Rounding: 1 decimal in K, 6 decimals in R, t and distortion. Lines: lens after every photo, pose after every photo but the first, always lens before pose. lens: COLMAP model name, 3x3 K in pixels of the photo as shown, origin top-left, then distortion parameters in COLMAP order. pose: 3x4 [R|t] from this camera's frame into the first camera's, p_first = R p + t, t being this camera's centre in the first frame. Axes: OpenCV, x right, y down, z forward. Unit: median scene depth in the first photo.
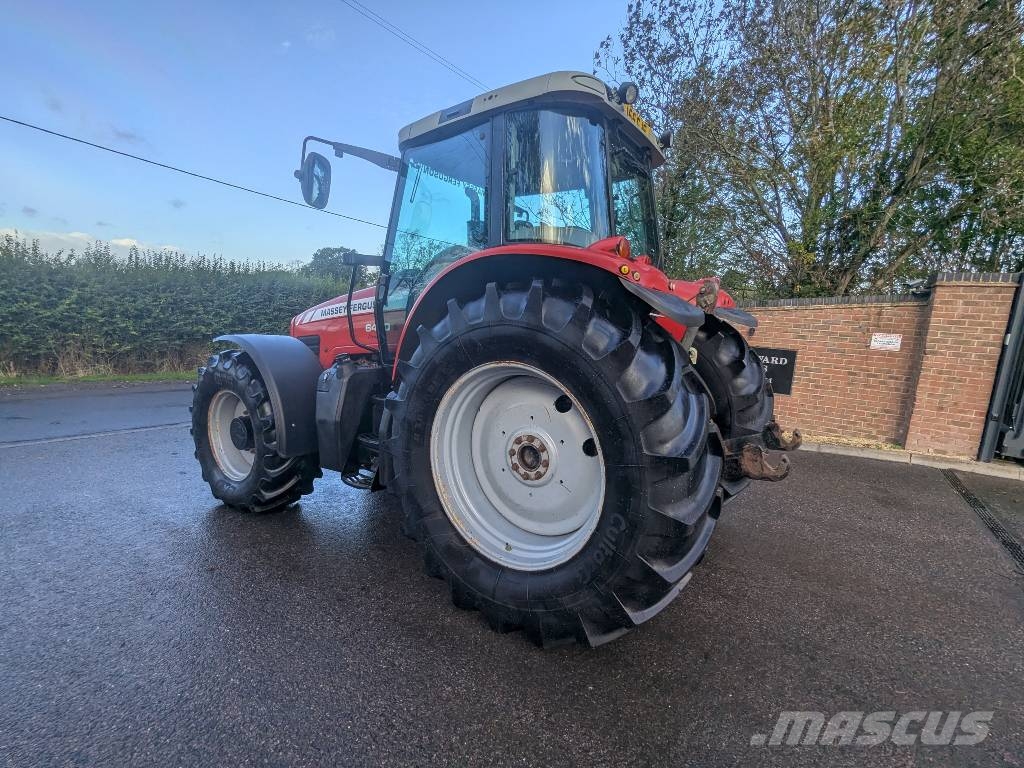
lens RADIAL K [[485.2, 0, 509.3], [0, 485.2, 356.5], [0, 0, 1]] dist [0.001508, -0.000857]
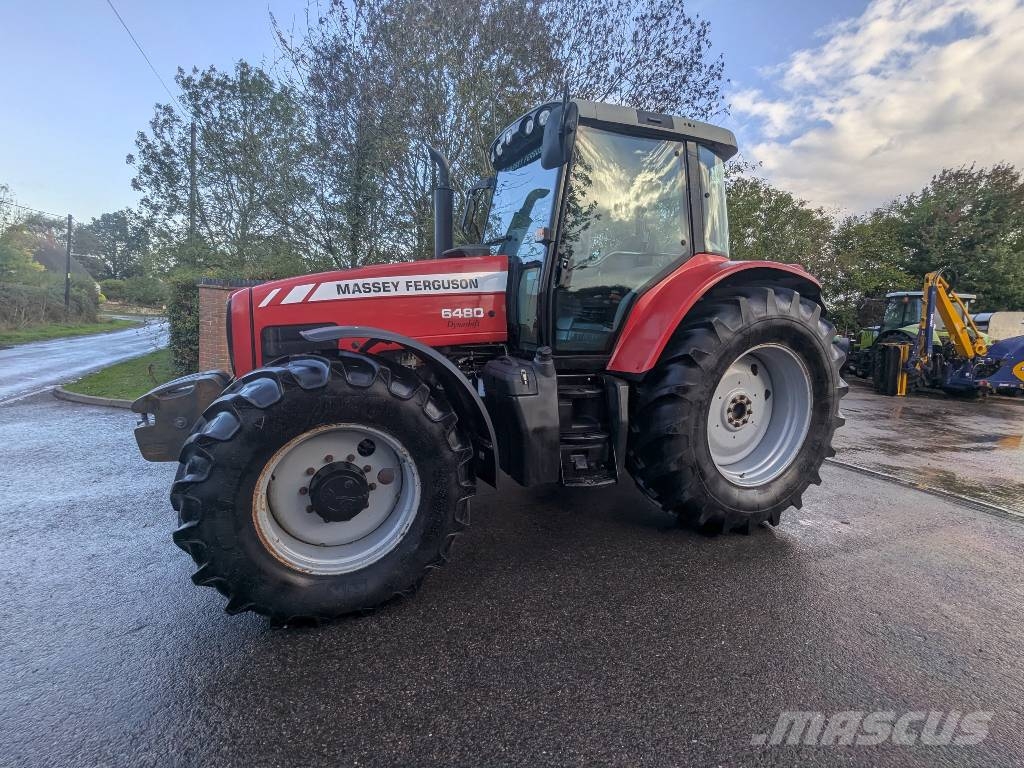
lens RADIAL K [[485.6, 0, 511.9], [0, 485.6, 357.5], [0, 0, 1]] dist [0.000608, 0.000490]
pose [[0.525459, -0.081971, 0.846861, -1.093319], [0.028602, 0.996487, 0.078707, -0.056496], [-0.850338, -0.017135, 0.525958, 0.601278]]
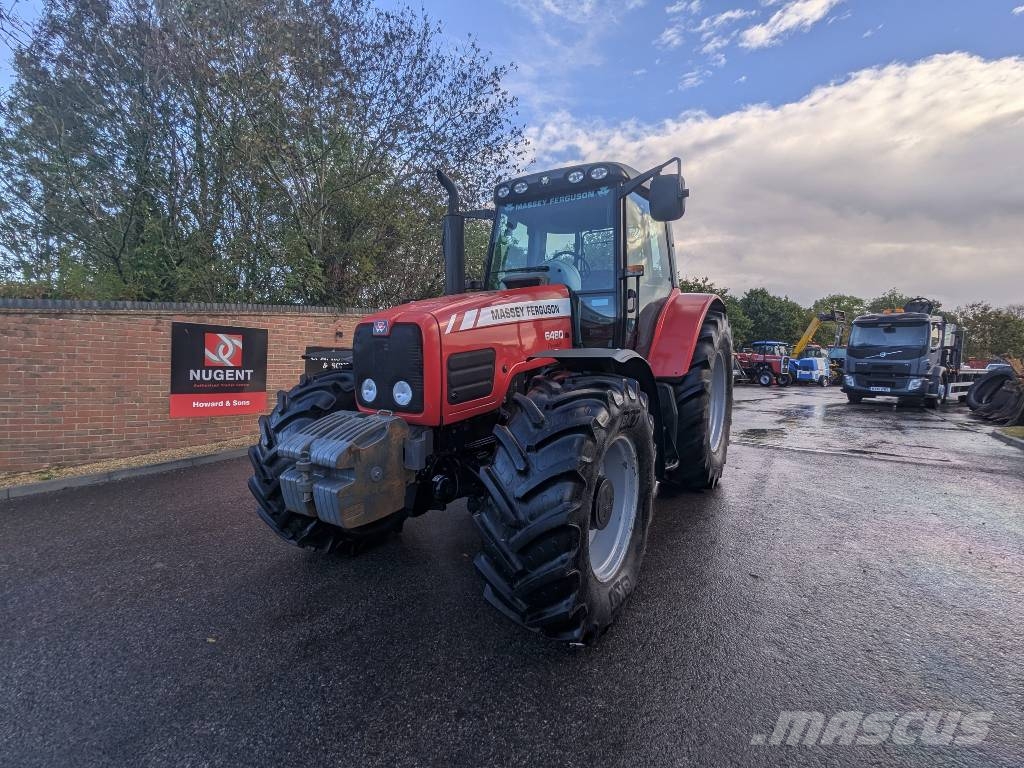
lens RADIAL K [[485.2, 0, 509.3], [0, 485.2, 356.5], [0, 0, 1]] dist [0.001508, -0.000857]
pose [[-0.041654, -0.057109, 0.997499, -1.379262], [0.056220, 0.996649, 0.059408, -0.093666], [-0.997549, 0.058554, -0.038304, 1.332928]]
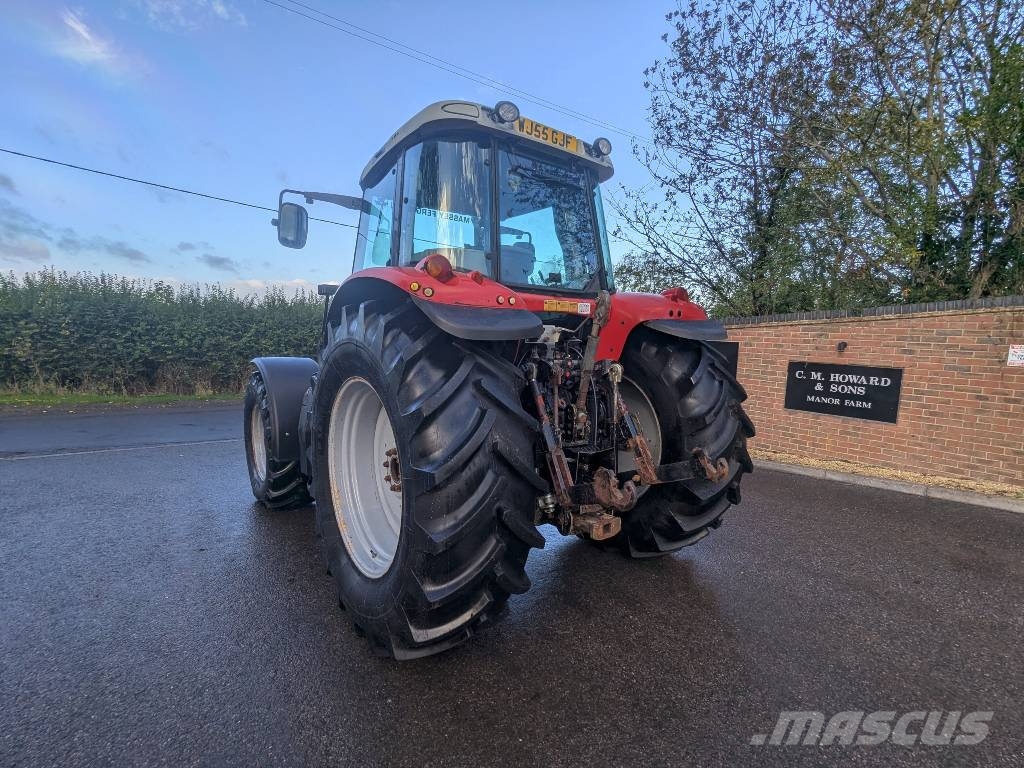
lens RADIAL K [[485.2, 0, 509.3], [0, 485.2, 356.5], [0, 0, 1]] dist [0.001508, -0.000857]
pose [[0.951511, -0.014803, -0.307258, 0.438830], [0.000451, 0.998908, -0.046728, 0.010205], [0.307614, 0.044323, 0.950478, 0.052082]]
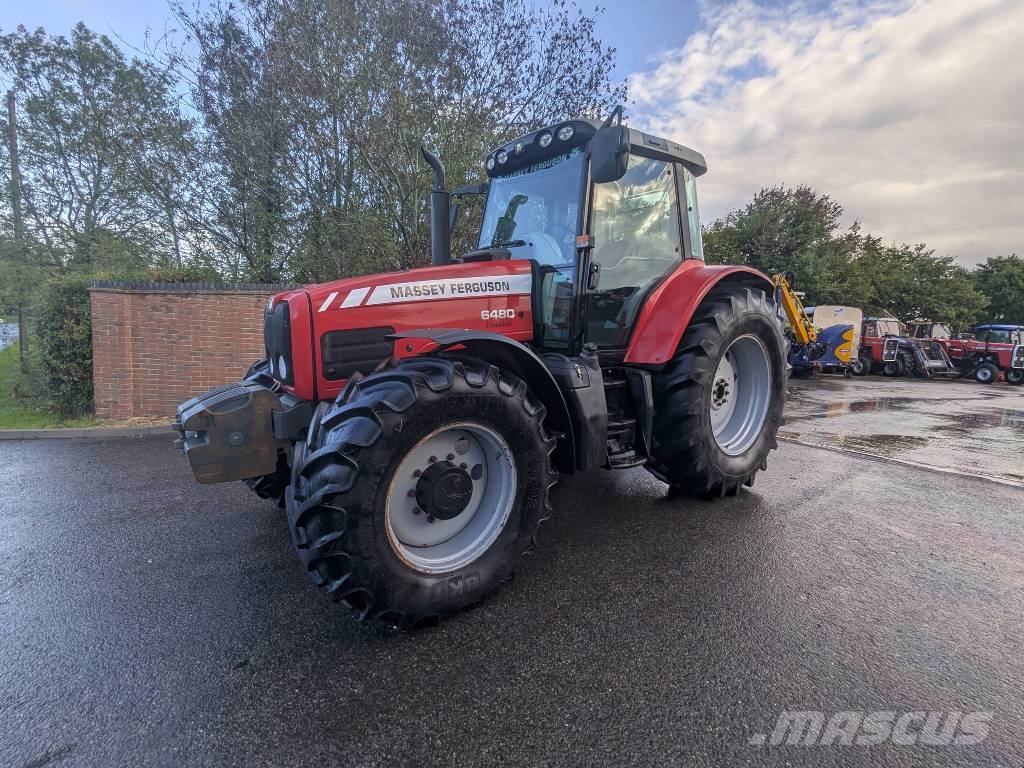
lens RADIAL K [[484.0, 0, 512.4], [0, 484.0, 354.9], [0, 0, 1]] dist [0.005990, 0.000881]
pose [[0.294941, -0.093234, 0.950956, -1.277584], [0.050348, 0.995362, 0.081972, -0.068172], [-0.954188, 0.023702, 0.298267, 0.865617]]
